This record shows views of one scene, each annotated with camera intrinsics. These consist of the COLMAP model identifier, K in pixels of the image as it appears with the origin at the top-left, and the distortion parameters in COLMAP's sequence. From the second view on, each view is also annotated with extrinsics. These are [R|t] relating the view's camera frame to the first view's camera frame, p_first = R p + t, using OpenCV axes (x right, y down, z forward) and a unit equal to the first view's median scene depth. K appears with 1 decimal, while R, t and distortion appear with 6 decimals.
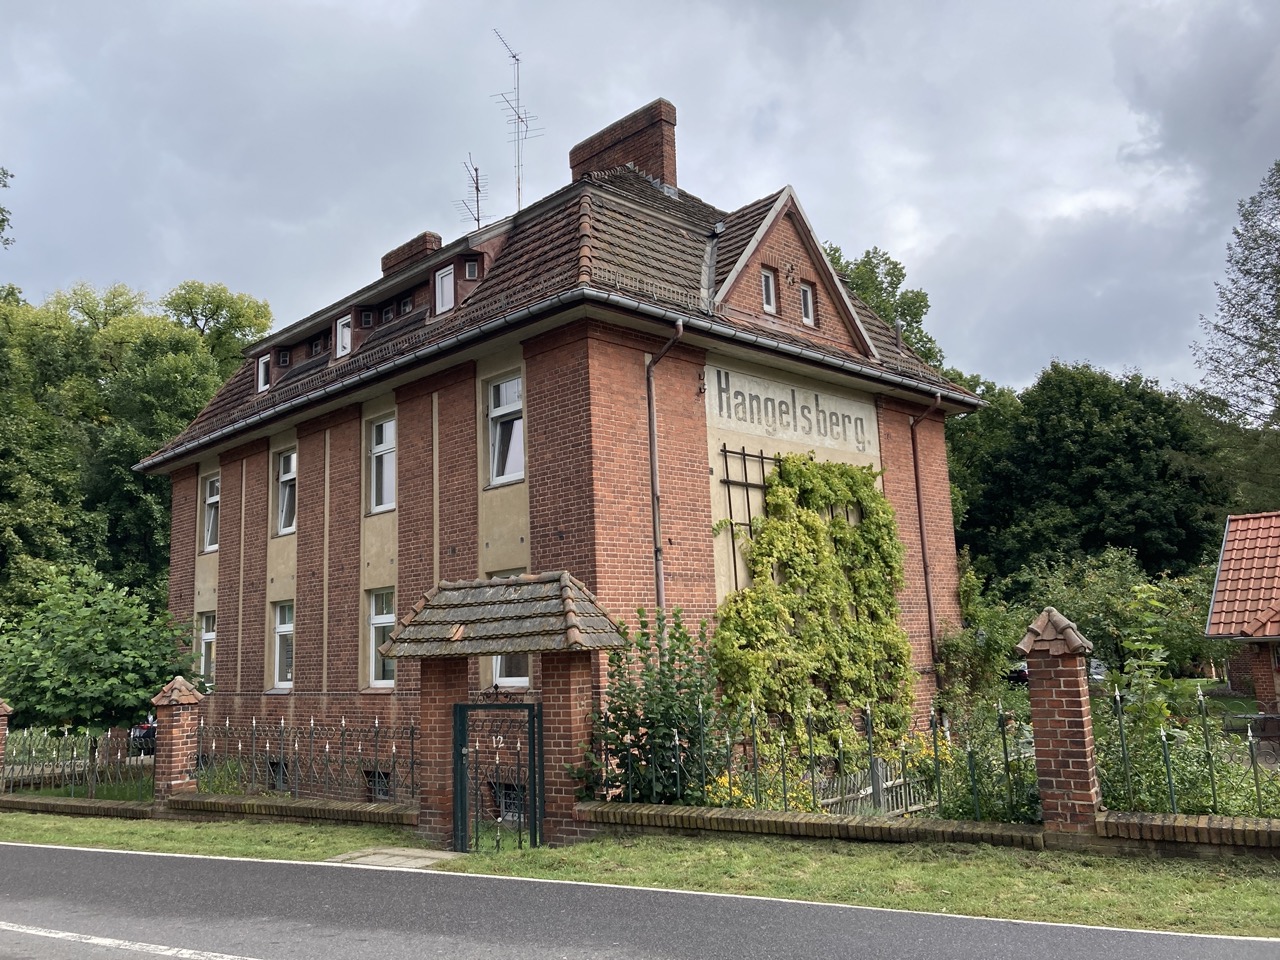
lens RADIAL K [[1032.6, 0, 611.5], [0, 1032.6, 475.9], [0, 0, 1]] dist [0.032611, -0.001513]
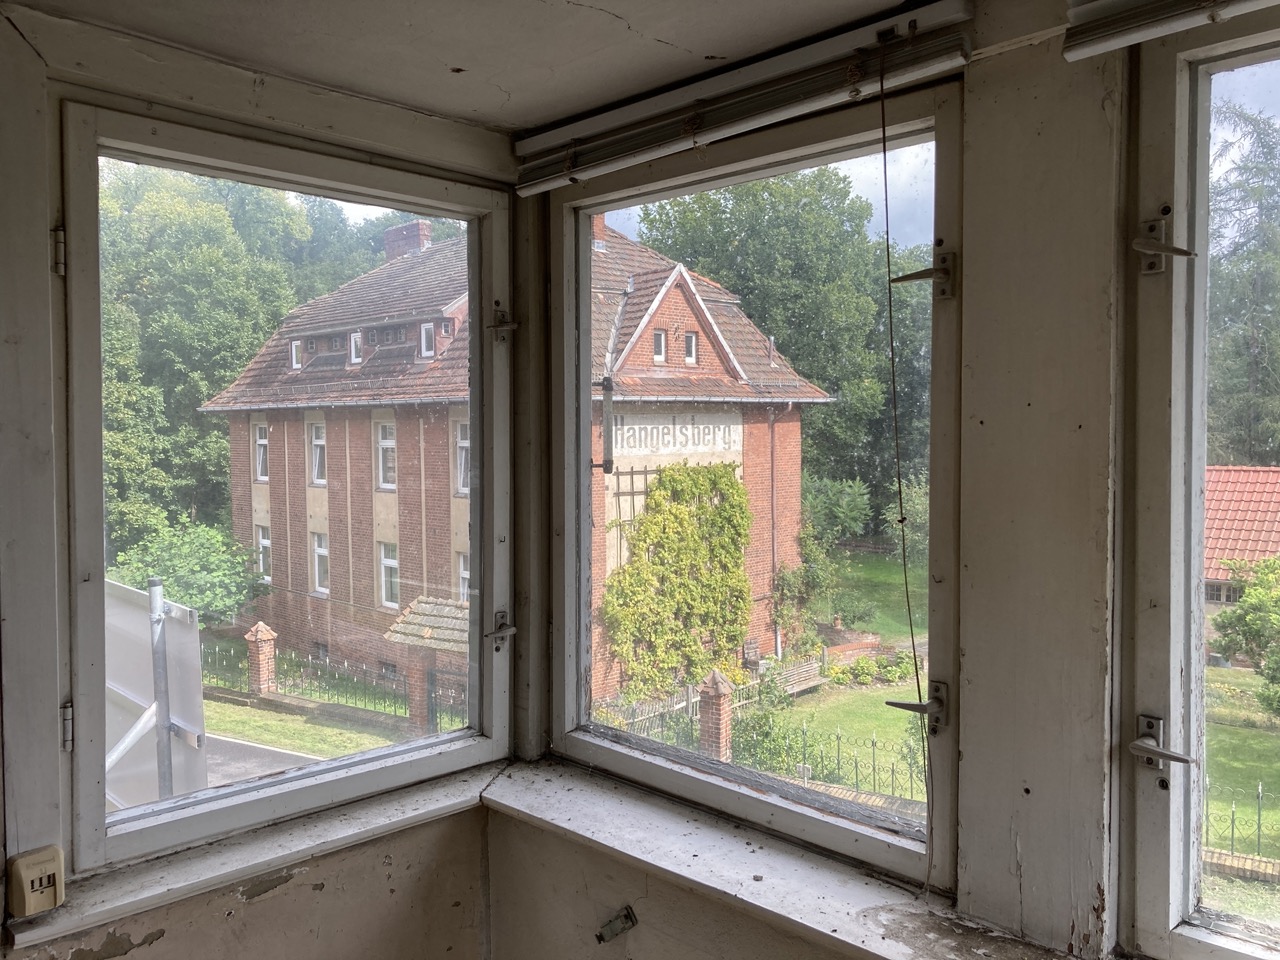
lens RADIAL K [[1032.6, 0, 639.3], [0, 1032.6, 478.0], [0, 0, 1]] dist [0.032611, -0.001513]
pose [[0.999598, 0.026630, 0.009735, 0.115521], [-0.028139, 0.973896, 0.225246, -0.318558], [-0.003483, -0.225429, 0.974253, -0.403458]]
